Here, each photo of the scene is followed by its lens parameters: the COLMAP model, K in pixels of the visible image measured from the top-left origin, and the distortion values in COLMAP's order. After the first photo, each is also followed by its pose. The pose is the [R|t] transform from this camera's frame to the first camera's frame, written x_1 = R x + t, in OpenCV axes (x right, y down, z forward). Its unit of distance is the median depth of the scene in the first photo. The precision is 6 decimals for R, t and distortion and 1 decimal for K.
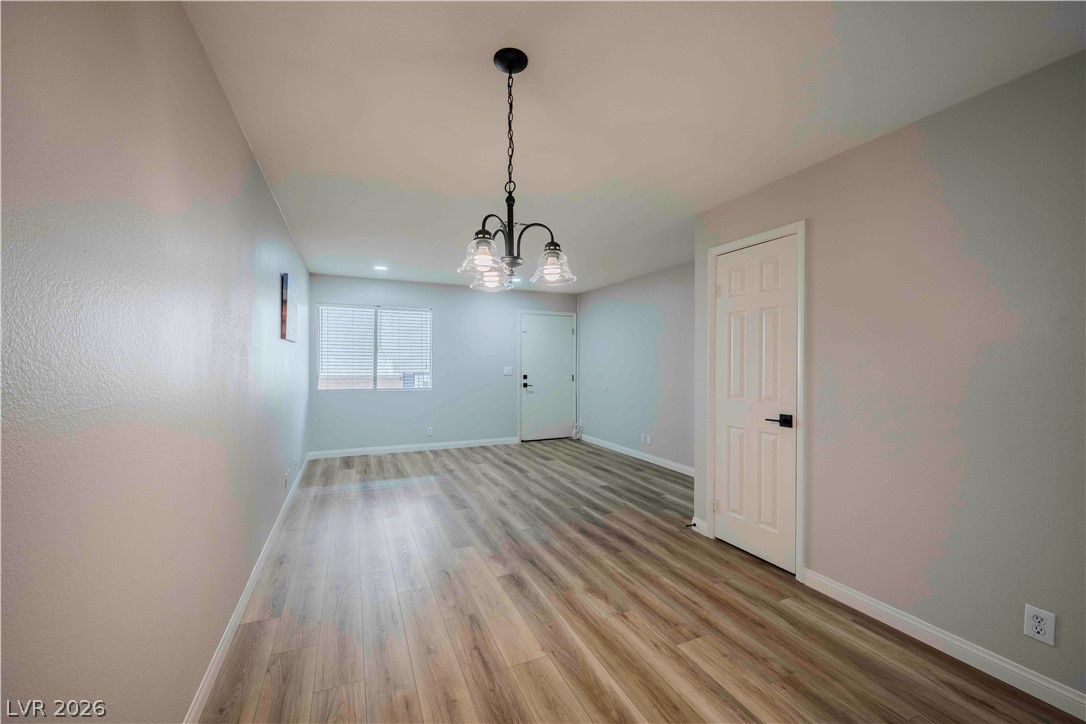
lens RADIAL K [[428.8, 0, 544.5], [0, 428.8, 362.2], [0, 0, 1]] dist [-0.002275, -0.000244]
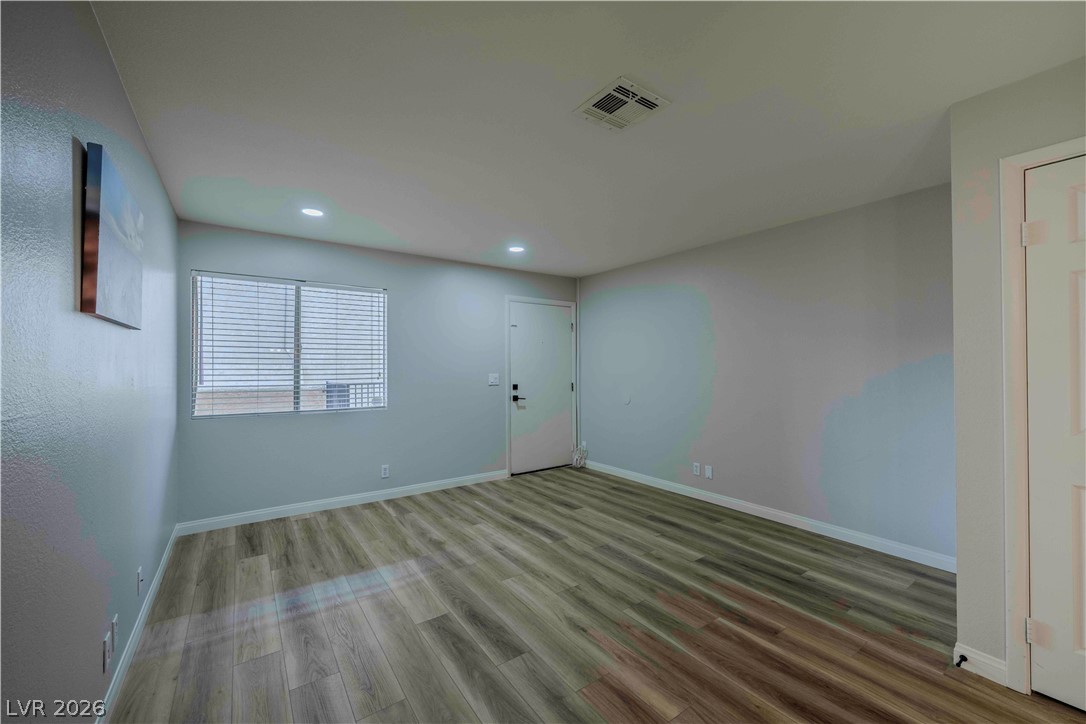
lens RADIAL K [[428.8, 0, 544.5], [0, 428.8, 362.2], [0, 0, 1]] dist [-0.002275, -0.000244]
pose [[0.981039, -0.005428, 0.193735, -0.182333], [0.007159, 0.999940, -0.008237, -0.002574], [-0.193679, 0.009468, 0.981019, 0.352950]]
